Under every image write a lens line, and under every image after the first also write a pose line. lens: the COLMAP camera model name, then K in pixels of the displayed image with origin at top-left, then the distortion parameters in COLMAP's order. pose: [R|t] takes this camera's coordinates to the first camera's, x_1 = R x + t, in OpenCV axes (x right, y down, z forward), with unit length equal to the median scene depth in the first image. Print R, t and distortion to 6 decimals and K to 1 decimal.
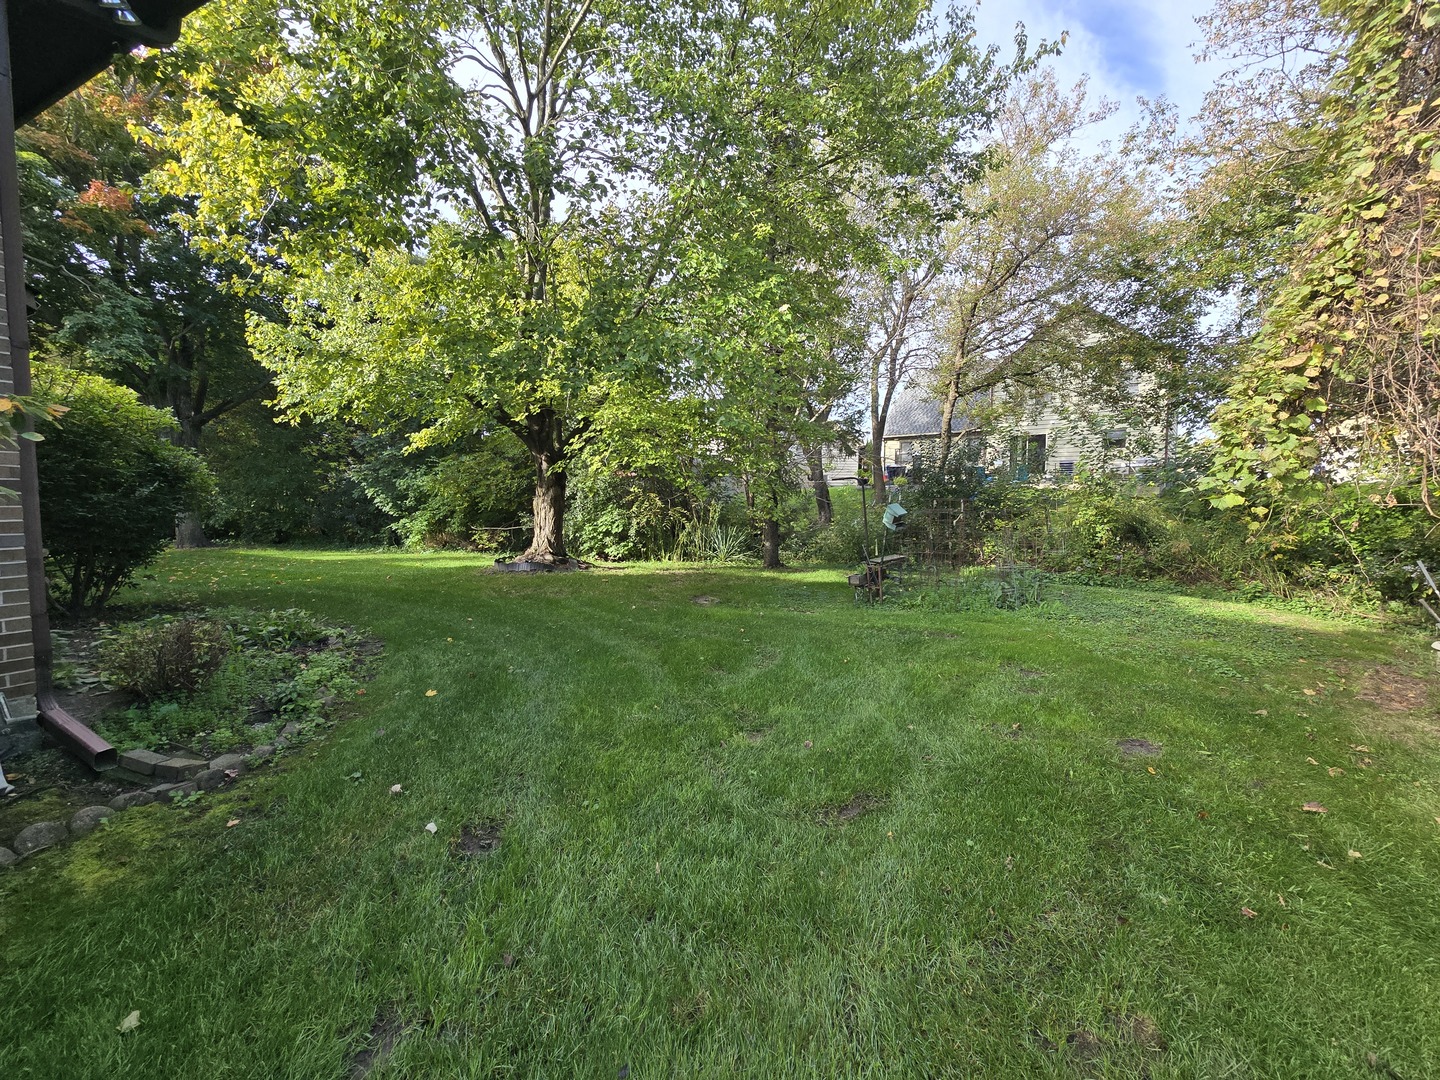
lens RADIAL K [[590.2, 0, 723.0], [0, 590.2, 535.8], [0, 0, 1]] dist [-0.015844, 0.006860]
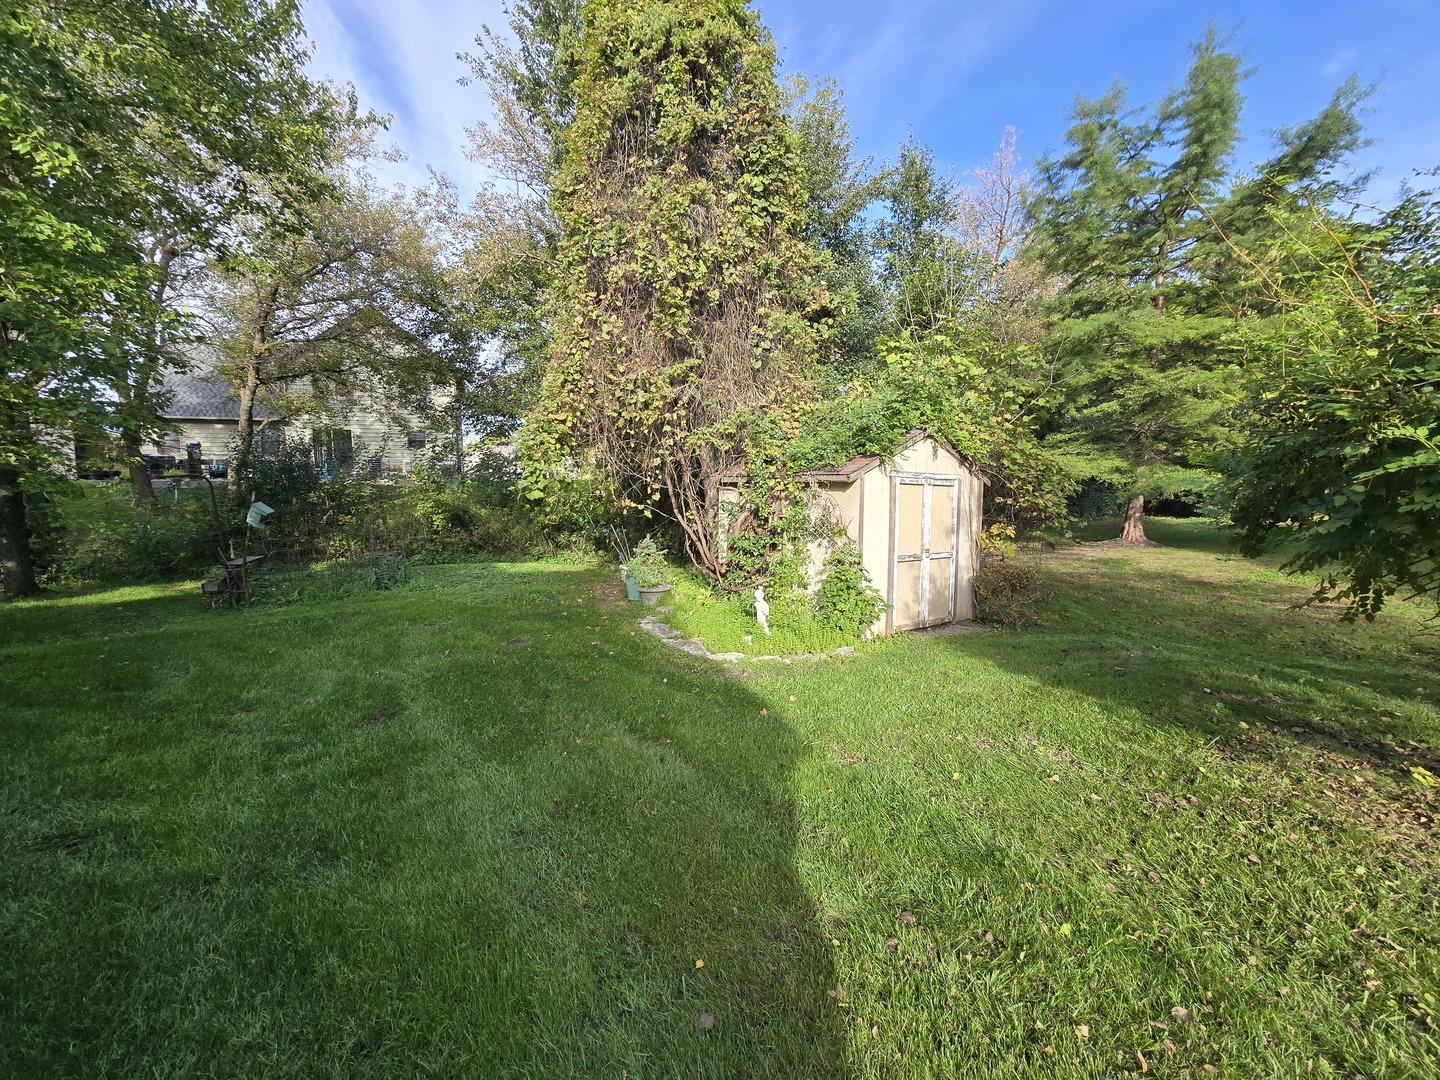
lens RADIAL K [[586.0, 0, 726.6], [0, 586.0, 531.4], [0, 0, 1]] dist [0.000637, -0.000186]
pose [[0.464317, -0.072209, 0.882721, -0.175192], [0.069799, 0.996554, 0.044806, 0.003591], [-0.882915, 0.040808, 0.467757, -0.120956]]
